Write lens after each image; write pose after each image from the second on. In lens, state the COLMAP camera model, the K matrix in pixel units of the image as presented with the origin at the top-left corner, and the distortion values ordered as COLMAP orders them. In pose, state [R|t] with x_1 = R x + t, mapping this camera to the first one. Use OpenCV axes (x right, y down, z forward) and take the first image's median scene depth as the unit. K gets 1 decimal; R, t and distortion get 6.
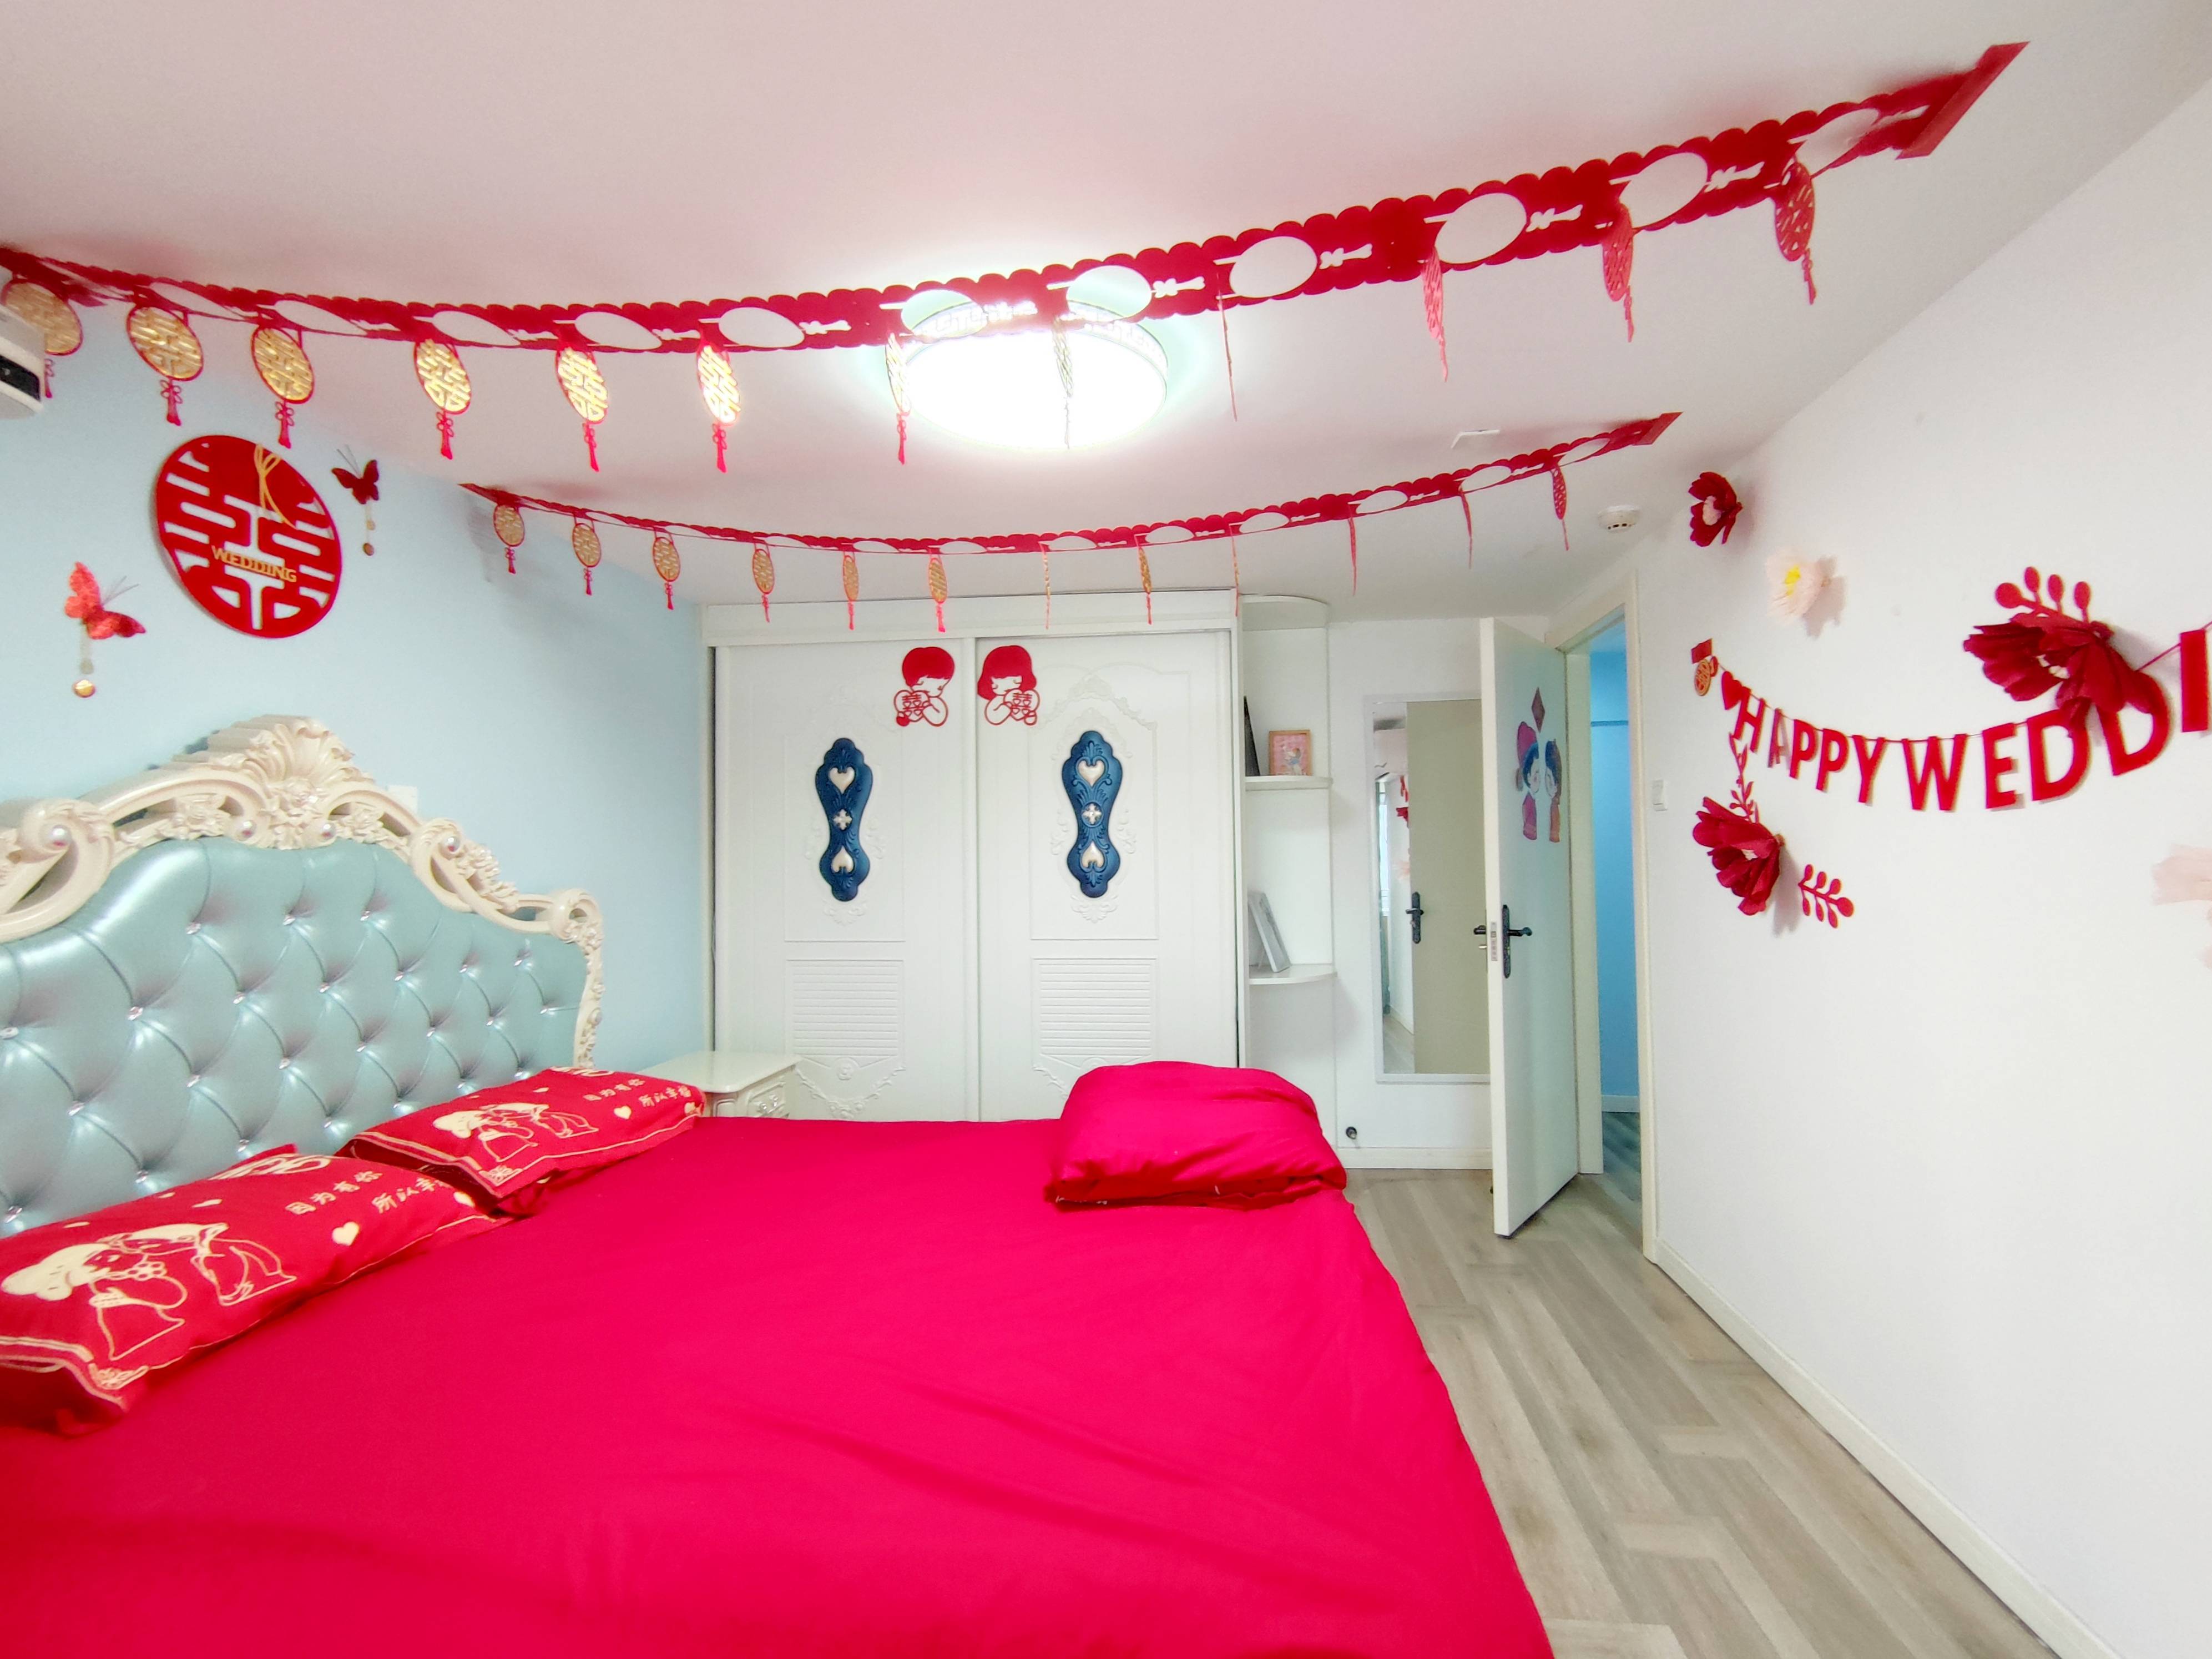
lens RADIAL K [[1018.1, 0, 1120.2], [0, 1018.1, 835.1], [0, 0, 1]] dist [0.010338, -0.000239]
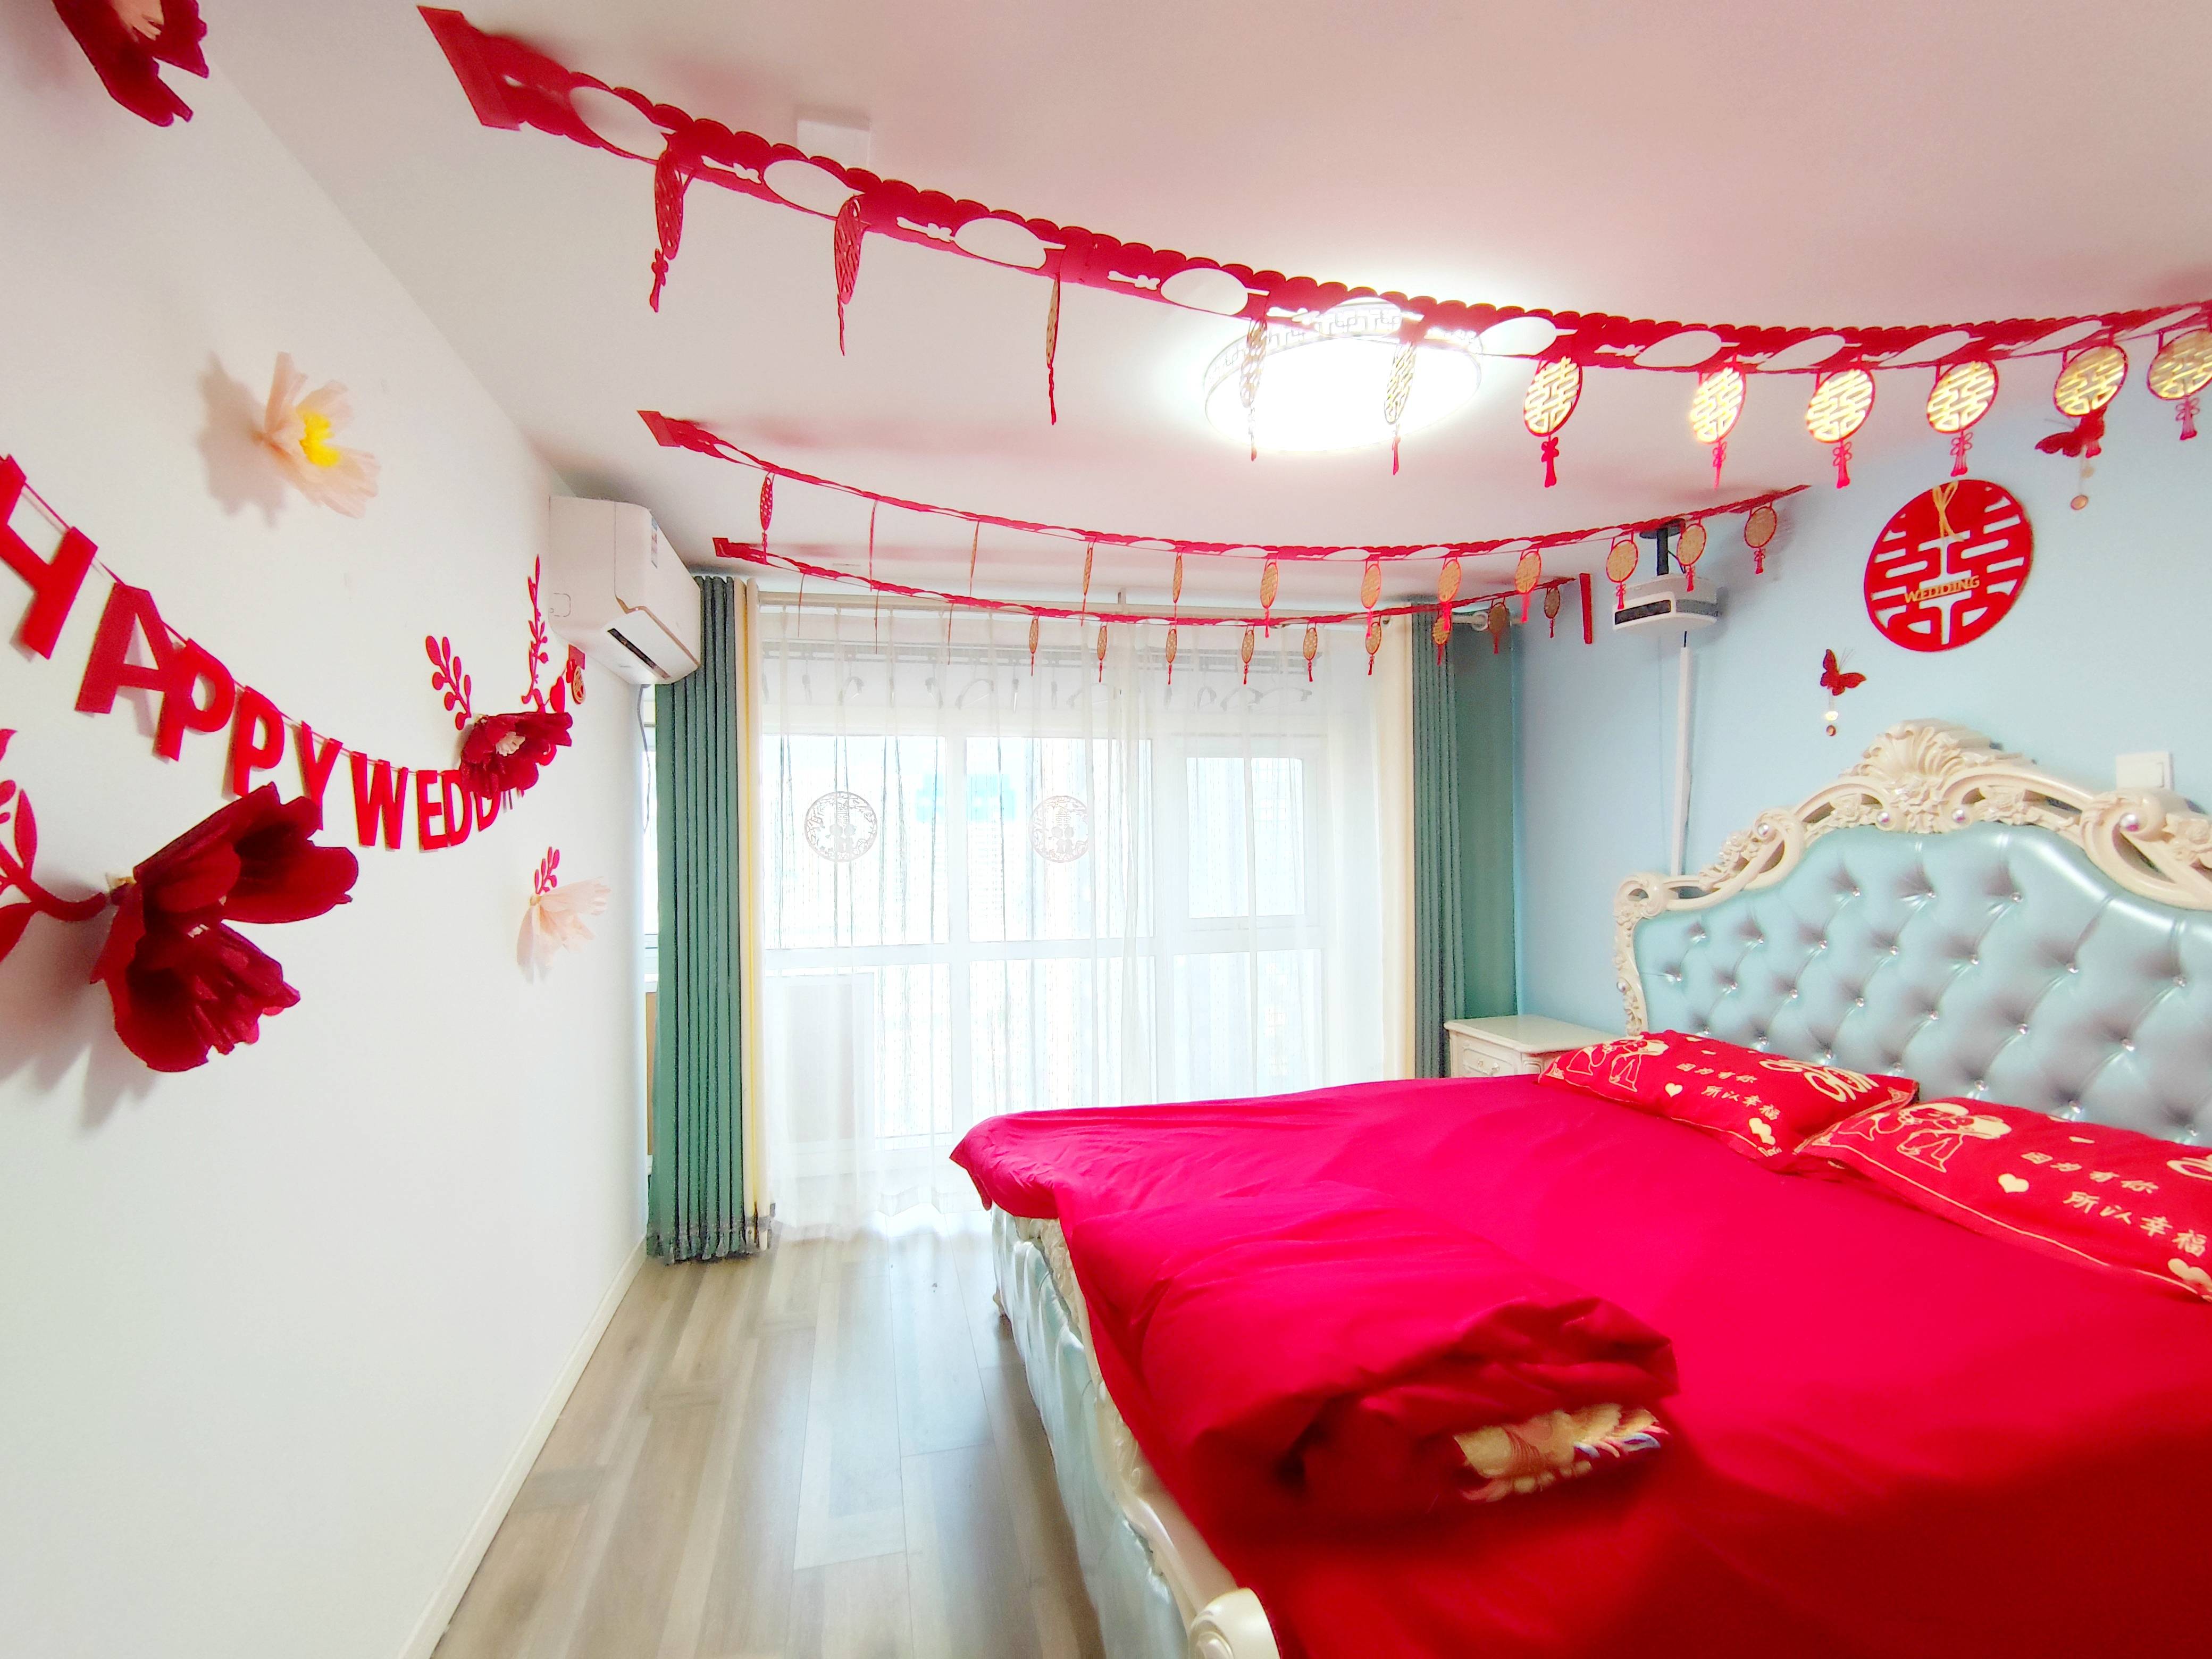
lens RADIAL K [[1018.0, 0, 1120.2], [0, 1018.0, 835.1], [0, 0, 1]] dist [0.010338, -0.000239]
pose [[-0.930301, 0.027289, -0.365780, 0.471147], [0.039311, 0.998903, -0.025460, 0.009577], [0.364684, -0.038064, -0.930353, 1.757342]]
